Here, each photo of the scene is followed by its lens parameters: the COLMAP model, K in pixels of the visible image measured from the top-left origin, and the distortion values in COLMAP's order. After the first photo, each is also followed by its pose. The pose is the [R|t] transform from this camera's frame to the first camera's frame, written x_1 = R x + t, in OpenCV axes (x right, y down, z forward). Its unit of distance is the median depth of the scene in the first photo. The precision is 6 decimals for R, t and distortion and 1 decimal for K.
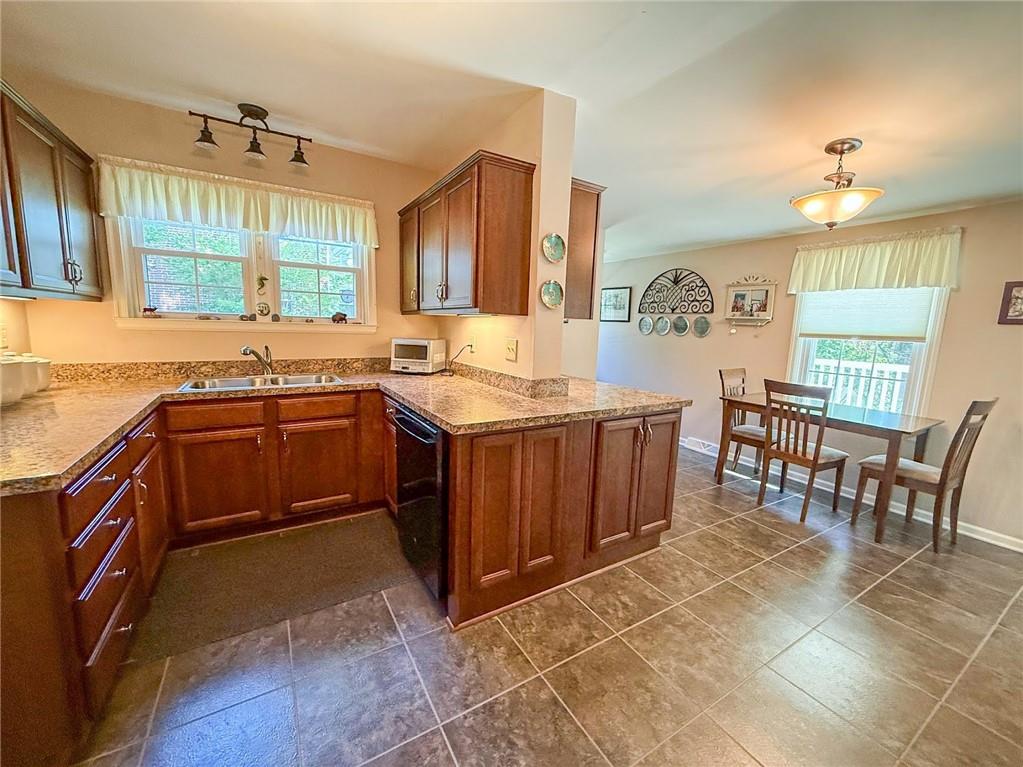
lens RADIAL K [[407.0, 0, 510.4], [0, 407.0, 383.2], [0, 0, 1]] dist [0.000746, -0.000433]
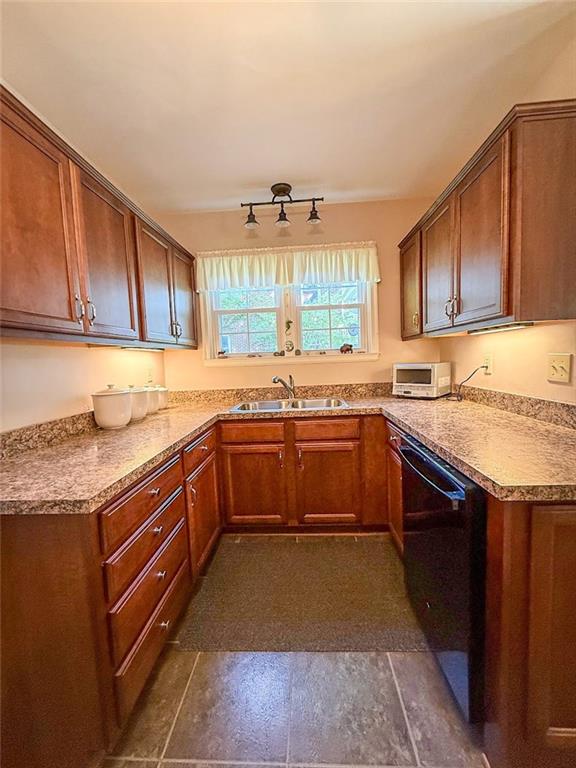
lens RADIAL K [[305.5, 0, 288.8], [0, 305.5, 382.4], [0, 0, 1]] dist [0.000746, -0.000433]
pose [[0.826082, -0.021819, -0.563127, -0.093698], [-0.013007, 0.998246, -0.057758, -0.018500], [0.563399, 0.055038, 0.824349, 0.267447]]
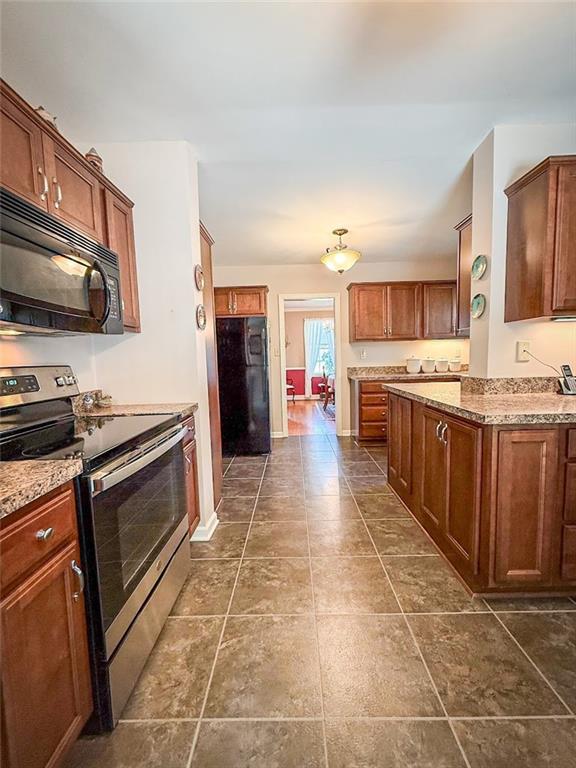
lens RADIAL K [[305.5, 0, 288.5], [0, 305.5, 384.5], [0, 0, 1]] dist [0.000746, -0.000433]
pose [[-0.527026, 0.058435, -0.847838, 1.083463], [-0.109774, 0.984595, 0.136098, -0.049676], [0.842730, 0.164797, -0.512492, 0.963414]]
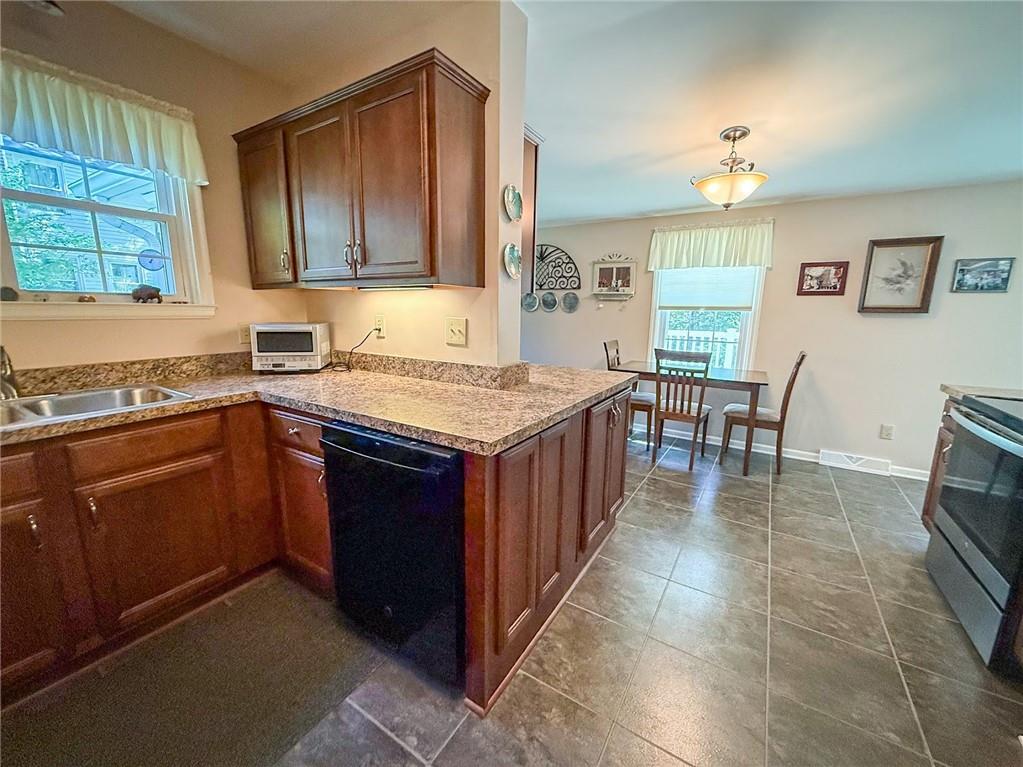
lens RADIAL K [[407.0, 0, 509.7], [0, 407.0, 383.0], [0, 0, 1]] dist [0.000746, -0.000433]
pose [[0.893428, -0.100957, 0.437716, -0.267431], [0.080032, 0.994602, 0.066045, -0.027382], [-0.442020, -0.023975, 0.896684, 0.244652]]
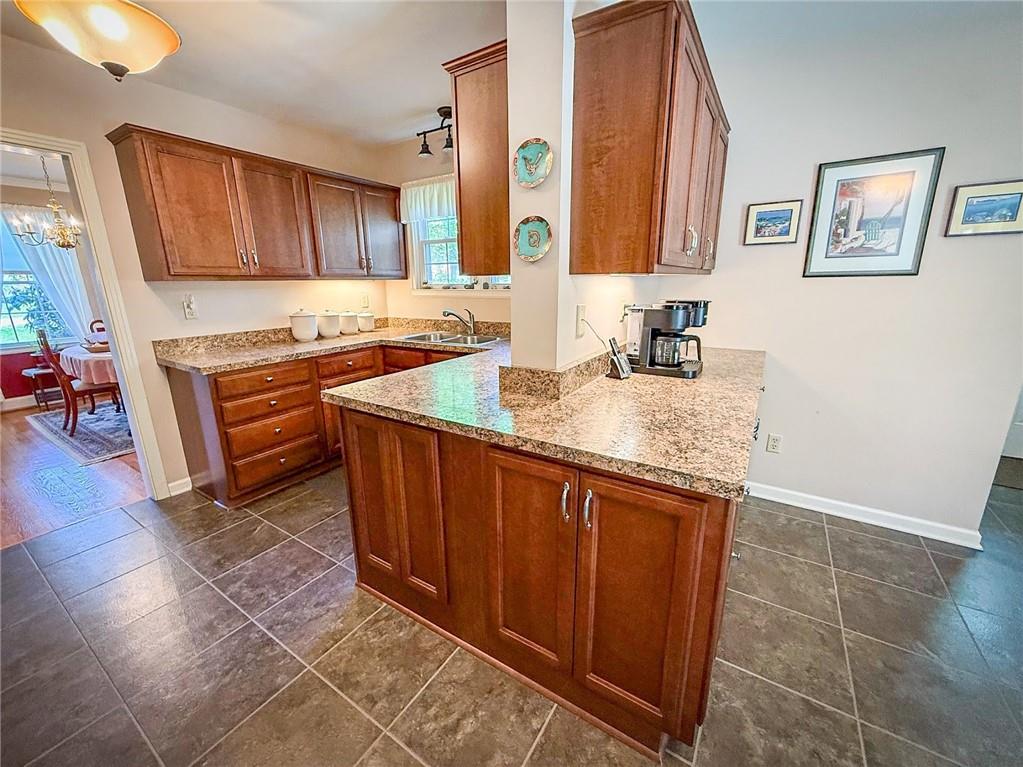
lens RADIAL K [[407.0, 0, 509.7], [0, 407.0, 383.2], [0, 0, 1]] dist [0.000746, -0.000433]
pose [[0.441090, 0.181617, -0.878894, 0.649419], [-0.102798, 0.983089, 0.151557, -0.081704], [0.891556, 0.023498, 0.452301, 0.638650]]
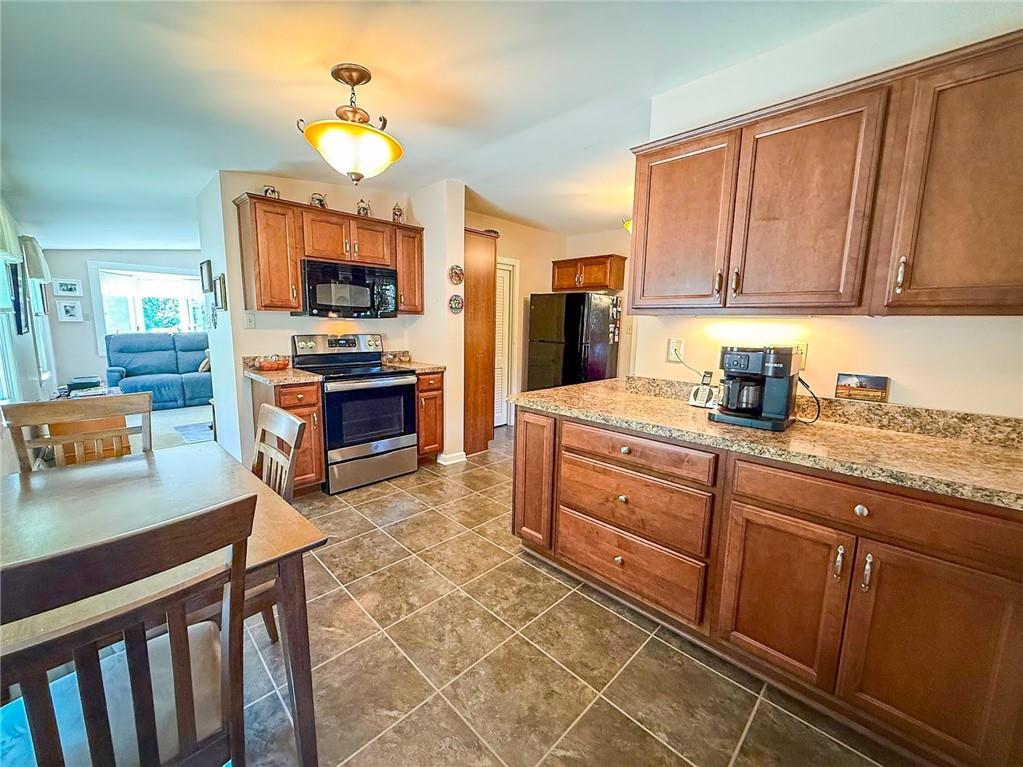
lens RADIAL K [[407.0, 0, 506.7], [0, 407.0, 385.8], [0, 0, 1]] dist [0.000746, -0.000433]
pose [[-0.969545, -0.016539, -0.244354, 0.667304], [-0.086716, 0.956267, 0.279347, -0.240314], [0.229047, 0.292029, -0.928578, 1.845544]]
